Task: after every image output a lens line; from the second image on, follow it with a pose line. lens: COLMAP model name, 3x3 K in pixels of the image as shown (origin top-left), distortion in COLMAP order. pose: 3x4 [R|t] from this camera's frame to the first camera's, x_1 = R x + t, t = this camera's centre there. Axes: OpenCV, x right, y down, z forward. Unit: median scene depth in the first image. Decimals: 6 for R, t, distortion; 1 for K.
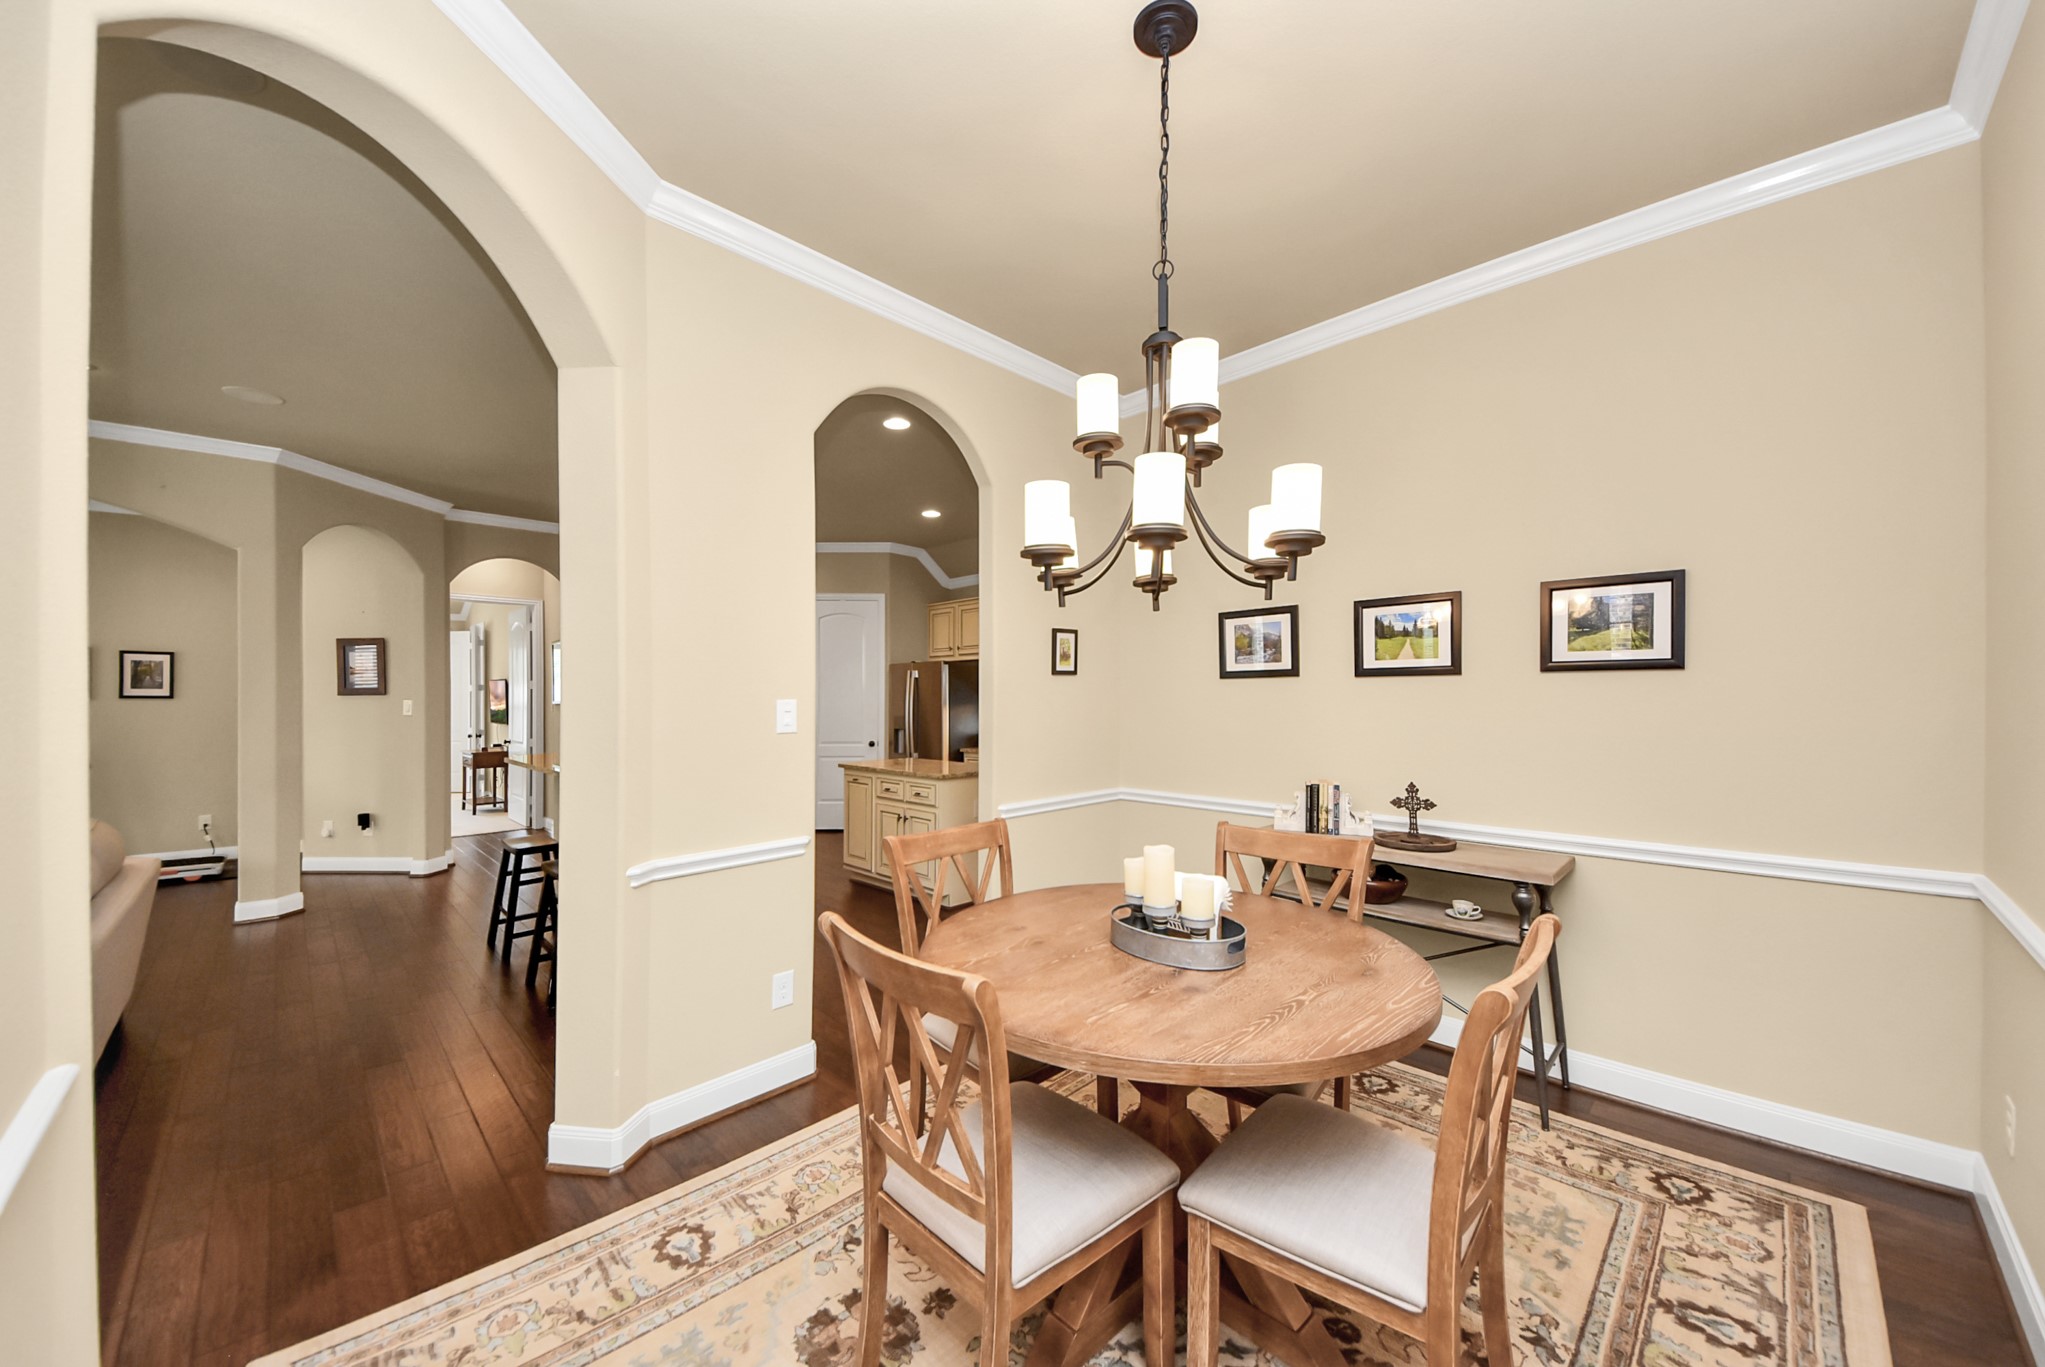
lens RADIAL K [[741.3, 0, 1020.9], [0, 741.3, 699.7], [0, 0, 1]] dist [-0.001134, -0.000151]
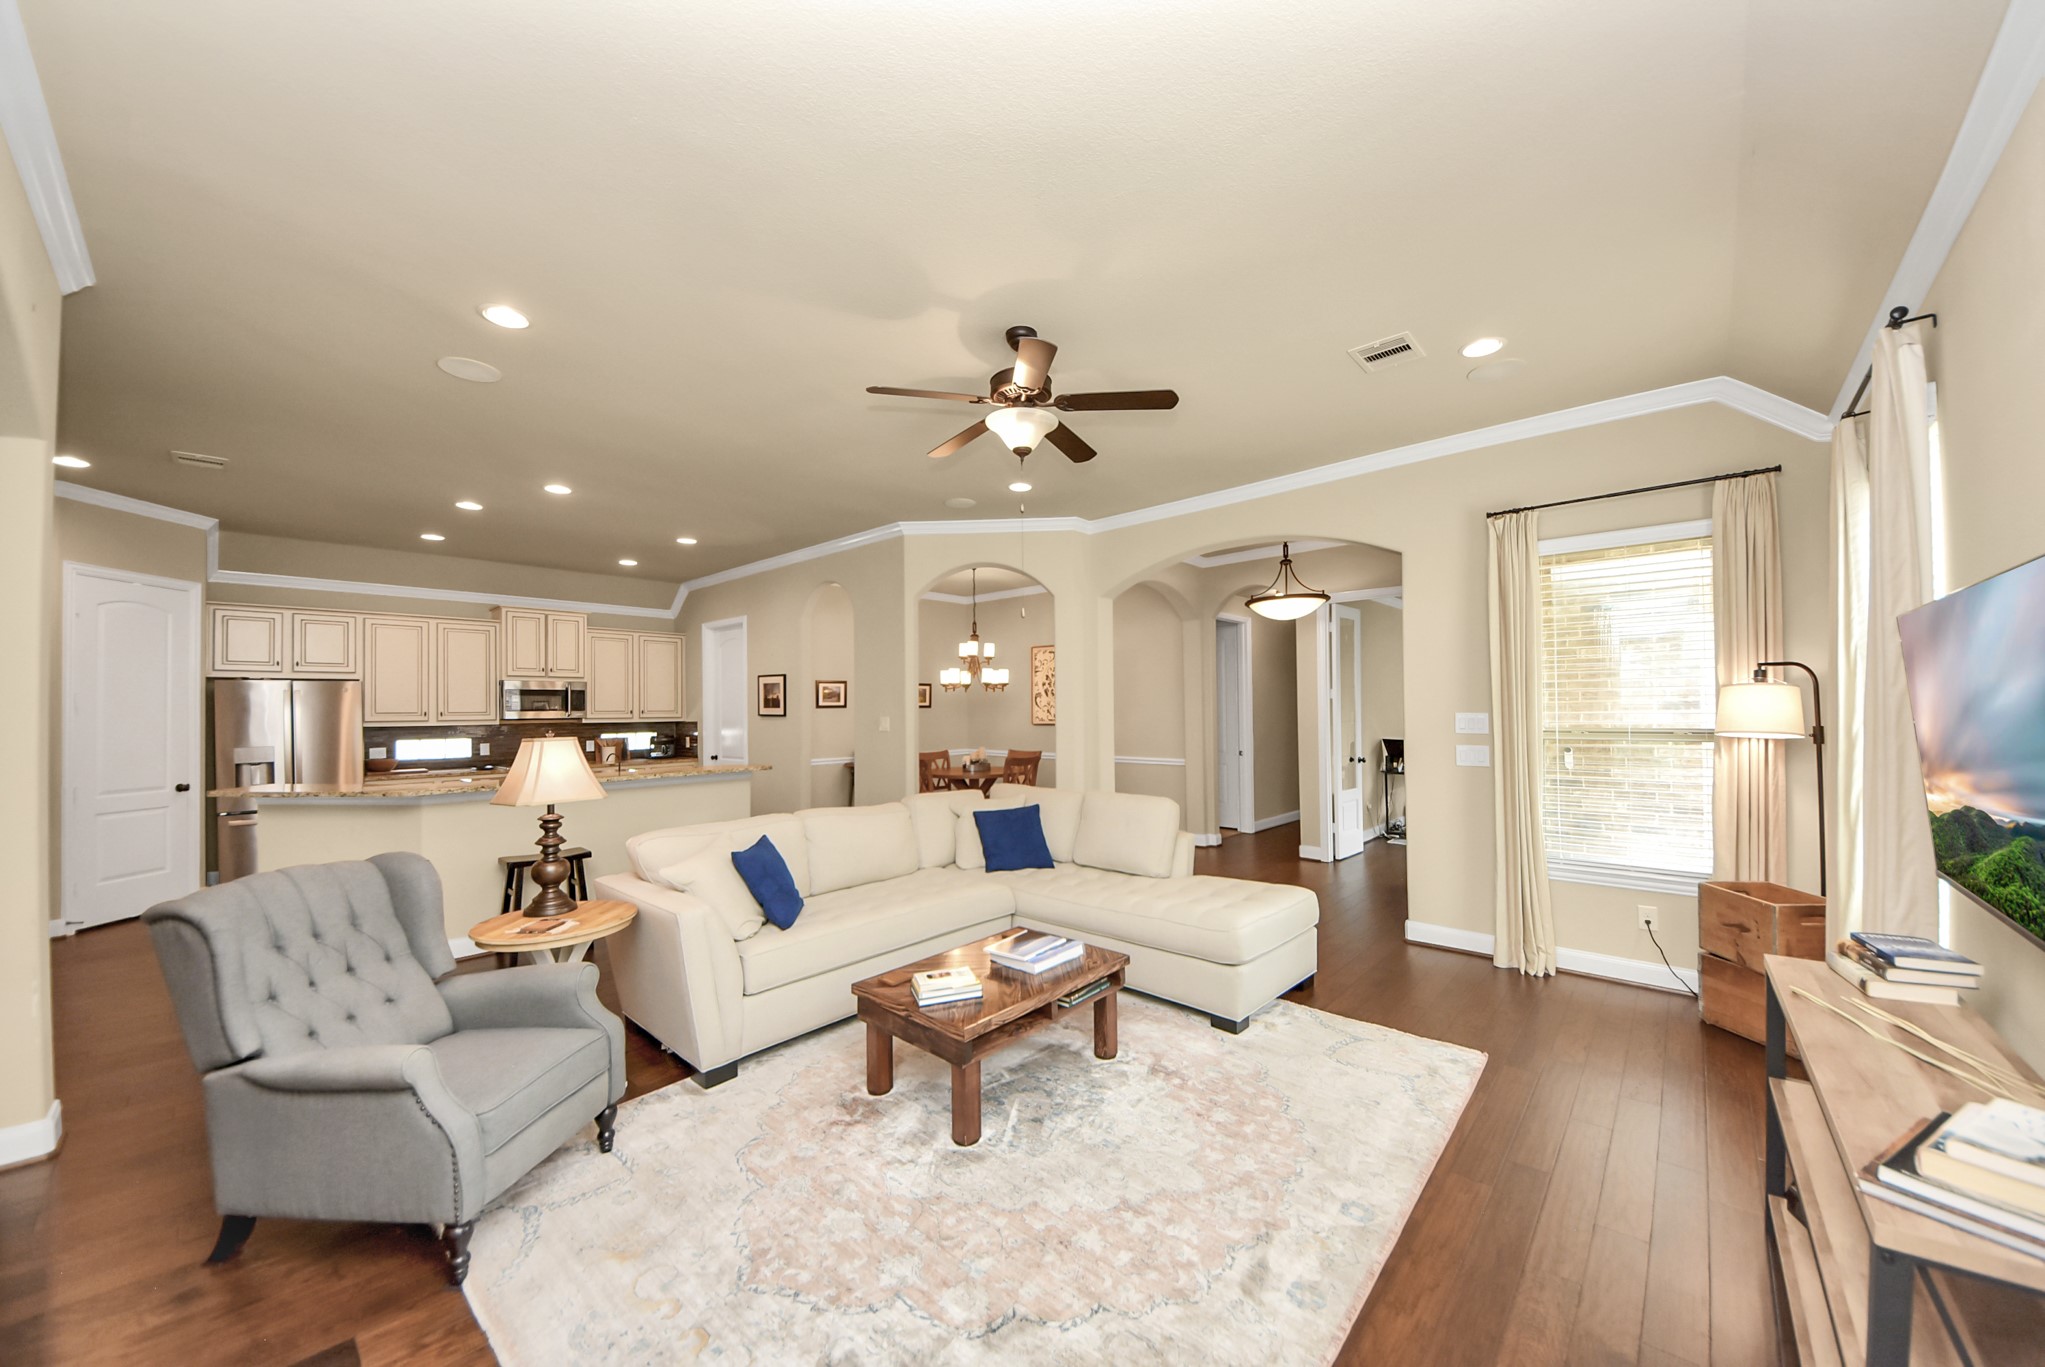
lens RADIAL K [[719.8, 0, 1063.6], [0, 719.8, 704.2], [0, 0, 1]] dist [-0.008716, -0.000114]
pose [[-0.093085, 0.012863, 0.995575, -1.272290], [0.011836, 0.999860, -0.011812, -0.003296], [-0.995588, 0.010684, -0.093225, 0.246306]]
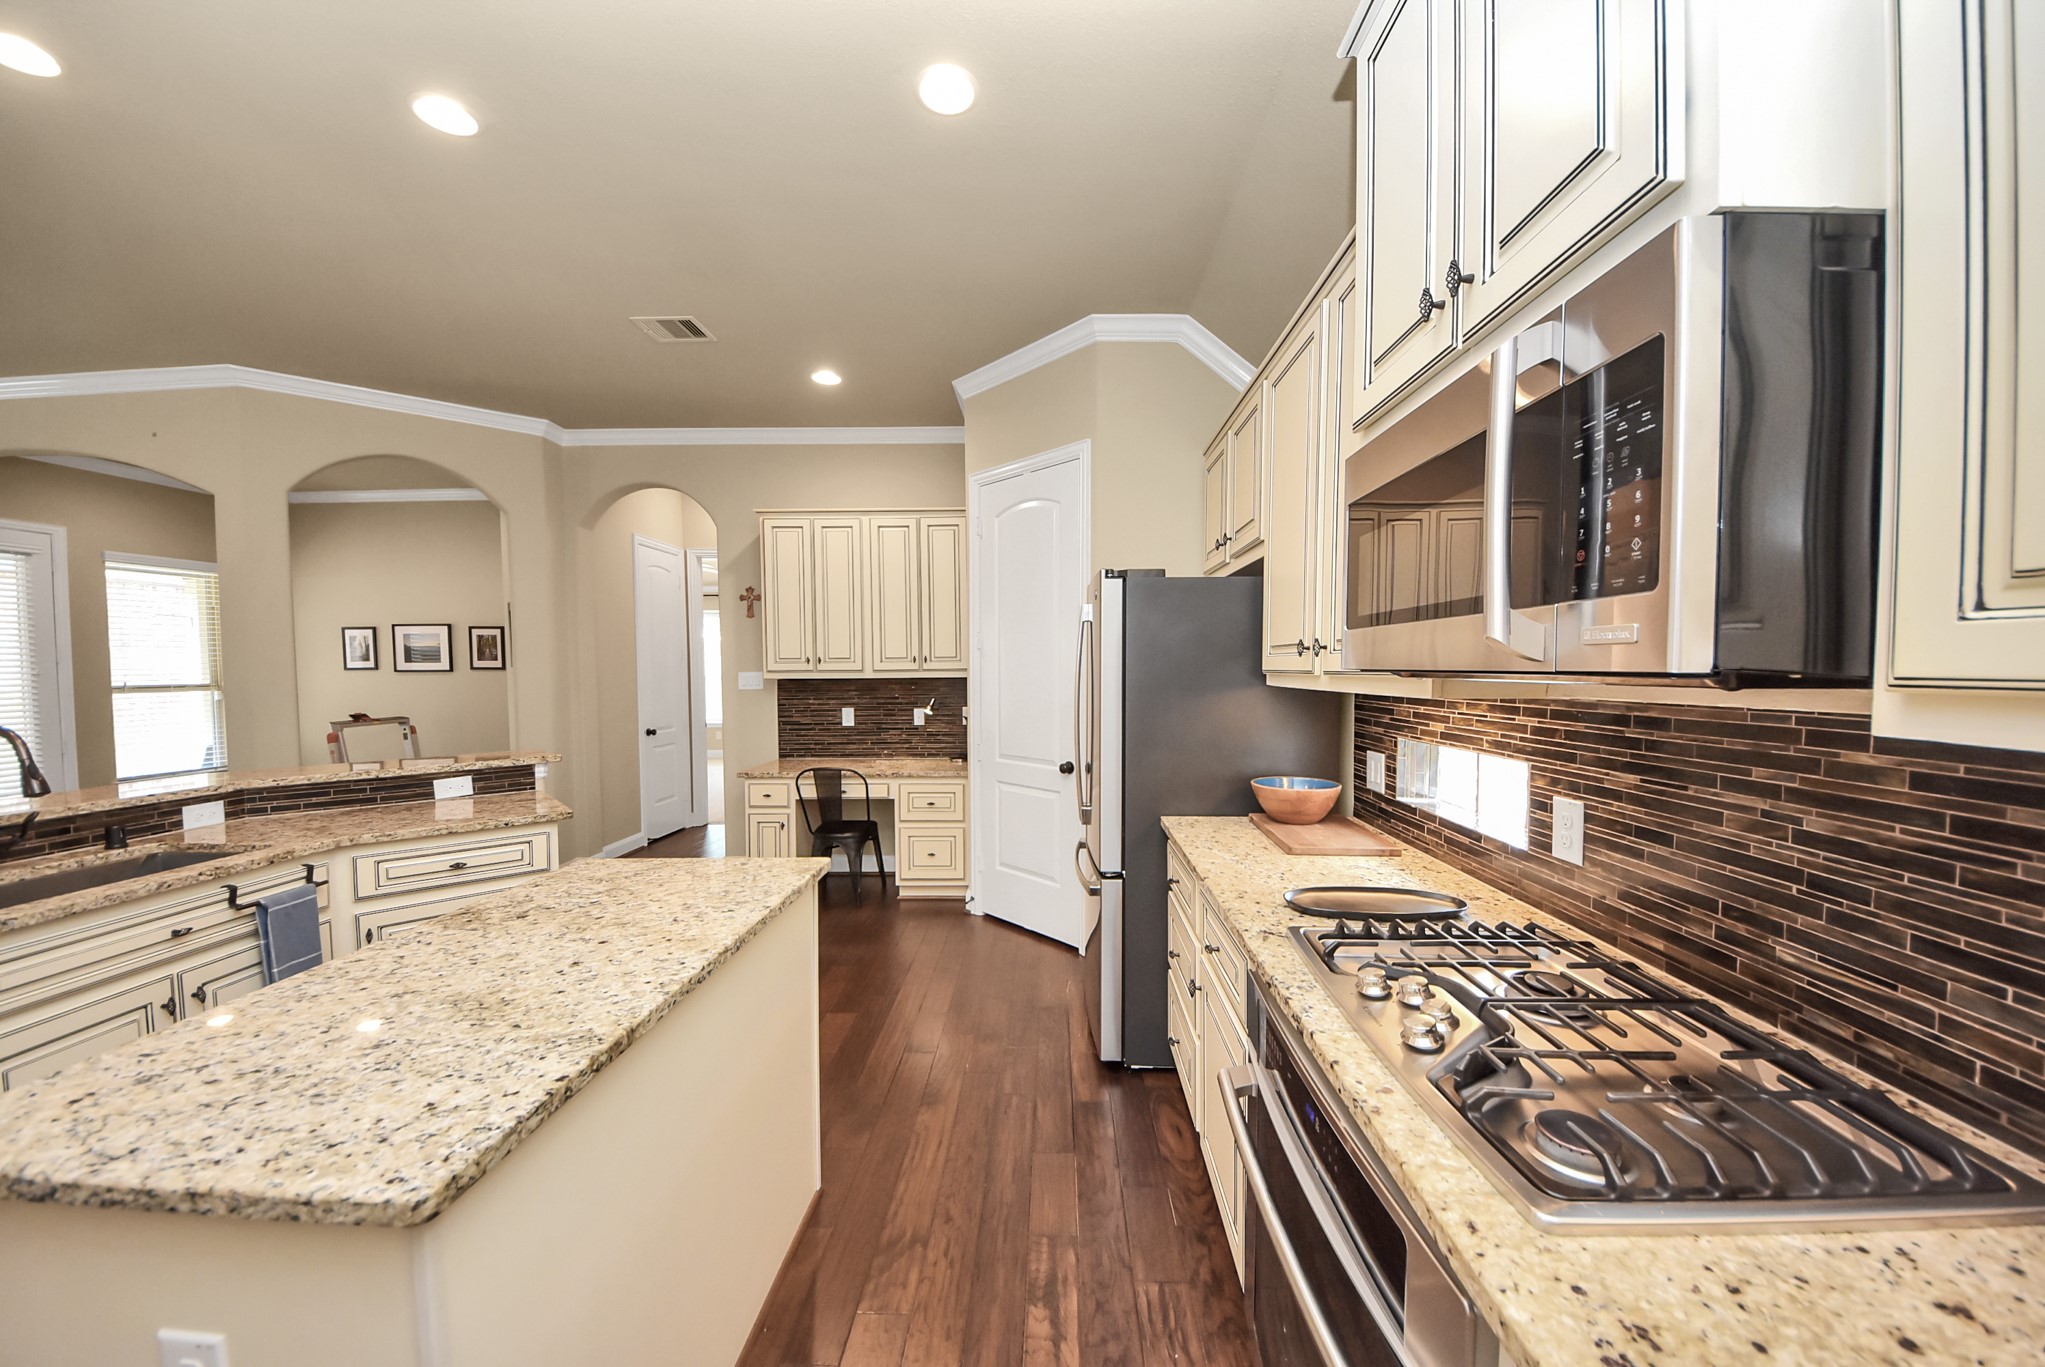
lens RADIAL K [[722.0, 0, 1037.9], [0, 722.0, 691.2], [0, 0, 1]] dist [0.022995, -0.018965]
pose [[0.696210, 0.024775, -0.717411, 0.151976], [0.003371, 0.999280, 0.037780, -0.006893], [0.717830, -0.028721, 0.695625, 0.860971]]
